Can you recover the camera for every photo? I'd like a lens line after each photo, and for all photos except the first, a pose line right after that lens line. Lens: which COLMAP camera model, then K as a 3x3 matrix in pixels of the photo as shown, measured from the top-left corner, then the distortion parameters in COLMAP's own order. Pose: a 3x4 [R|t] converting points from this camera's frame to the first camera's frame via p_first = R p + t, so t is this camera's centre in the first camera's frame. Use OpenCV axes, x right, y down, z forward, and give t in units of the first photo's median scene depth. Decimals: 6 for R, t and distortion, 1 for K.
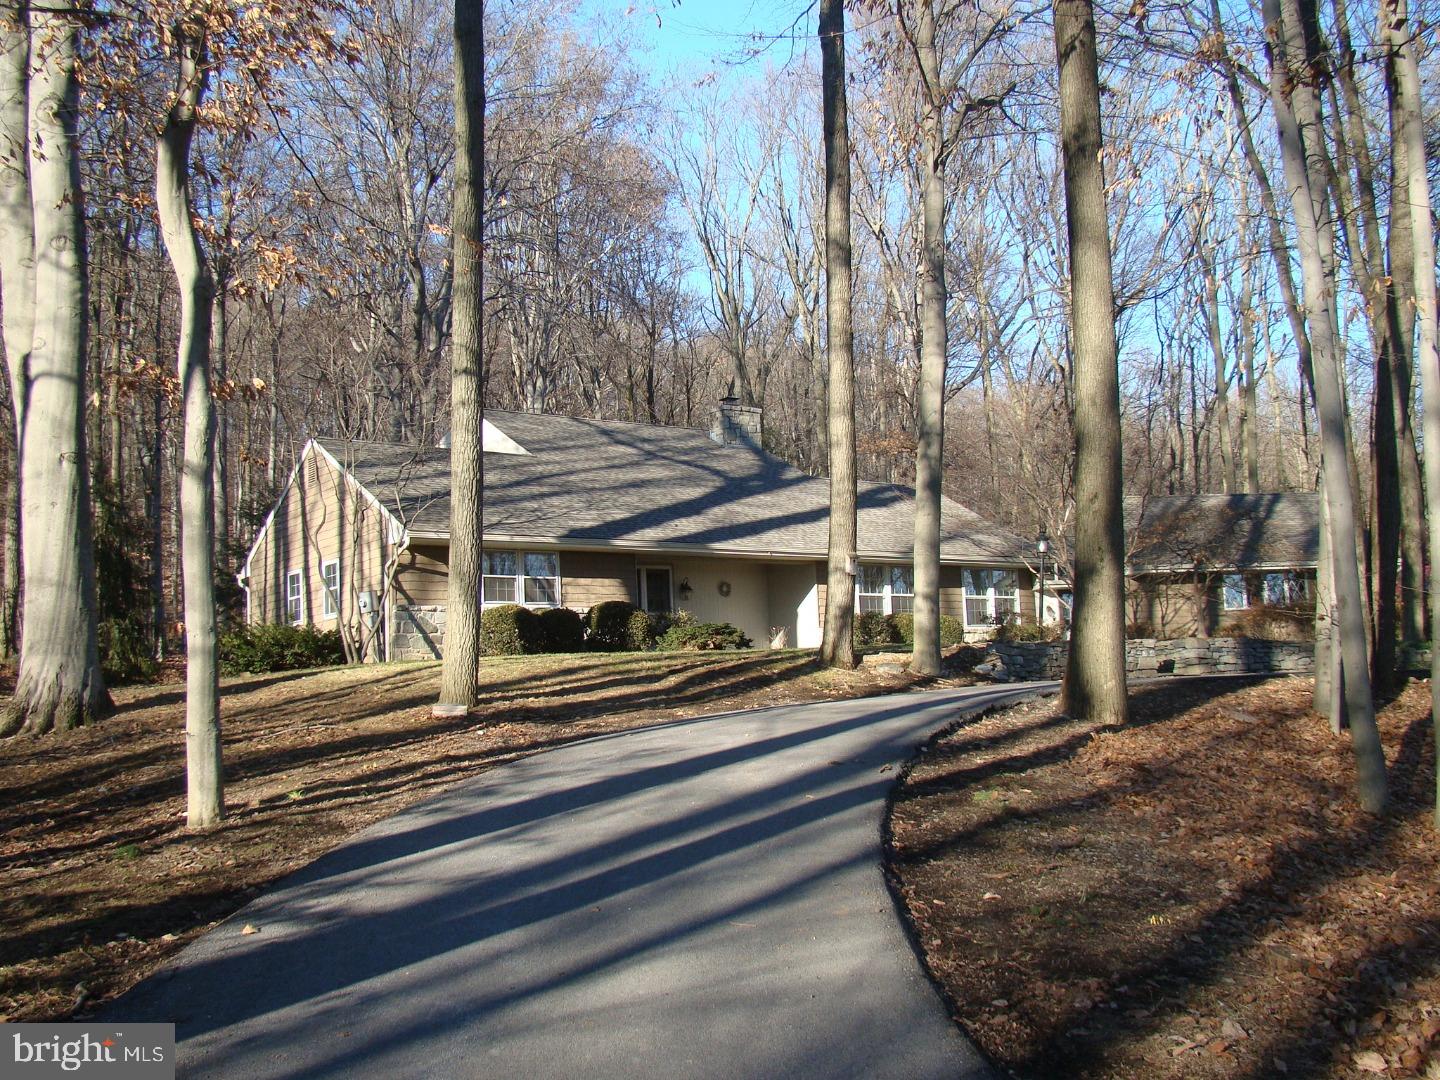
lens RADIAL K [[1502.9, 0, 719.6], [0, 1502.9, 585.5], [0, 0, 1]] dist [-0.049563, 0.000000]
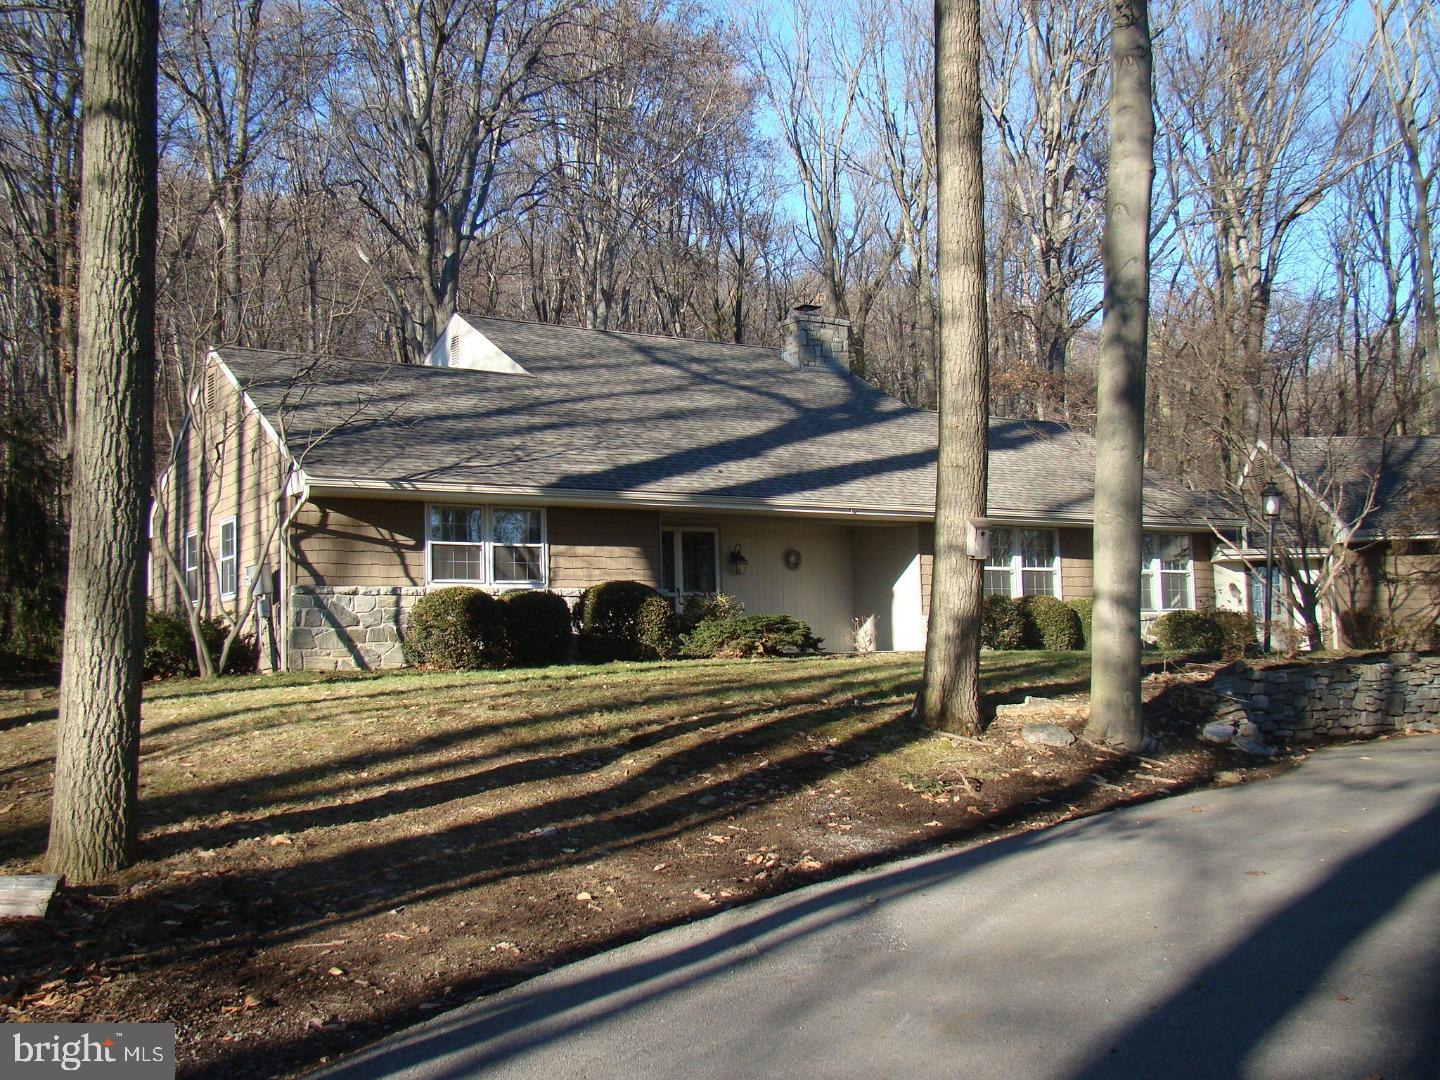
lens RADIAL K [[1502.9, 0, 729.6], [0, 1502.9, 538.2], [0, 0, 1]] dist [-0.049563, 0.000000]
pose [[0.997885, 0.007829, -0.064536, 0.021999], [-0.007746, 0.999969, 0.001533, -0.009762], [0.064546, -0.001030, 0.997914, 0.299807]]
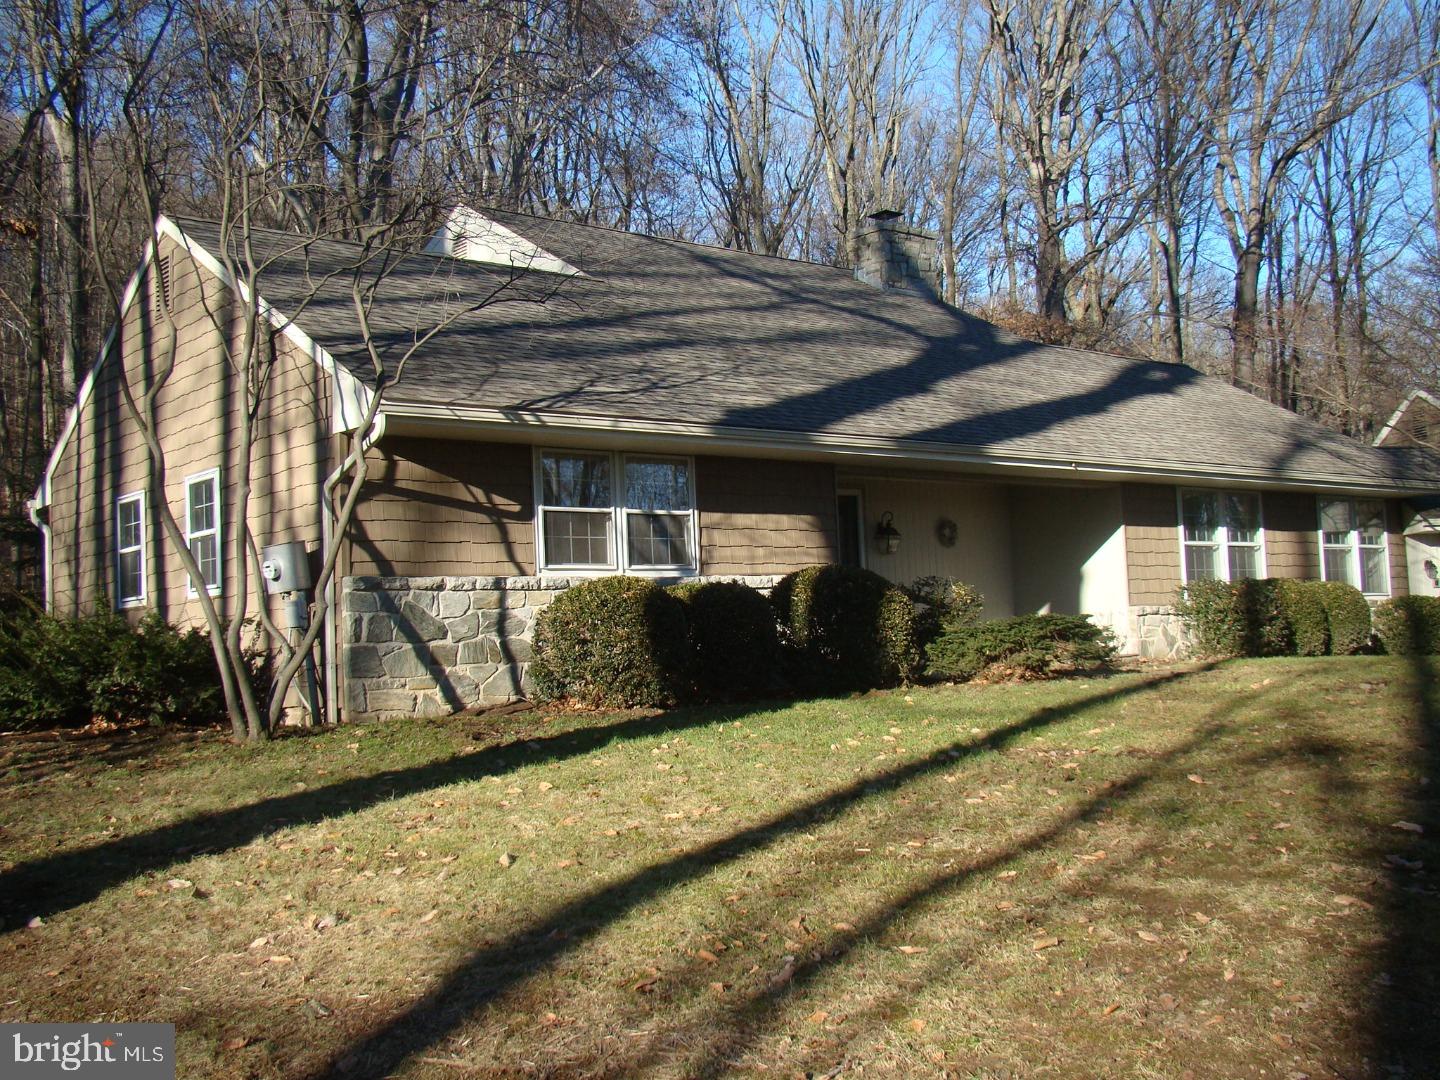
lens RADIAL K [[1502.9, 0, 719.0], [0, 1502.9, 531.2], [0, 0, 1]] dist [-0.049563, 0.000000]
pose [[0.998299, 0.005421, 0.058057, -0.122432], [-0.006204, 0.999892, 0.013313, -0.005408], [-0.057978, -0.013650, 0.998225, 0.510663]]
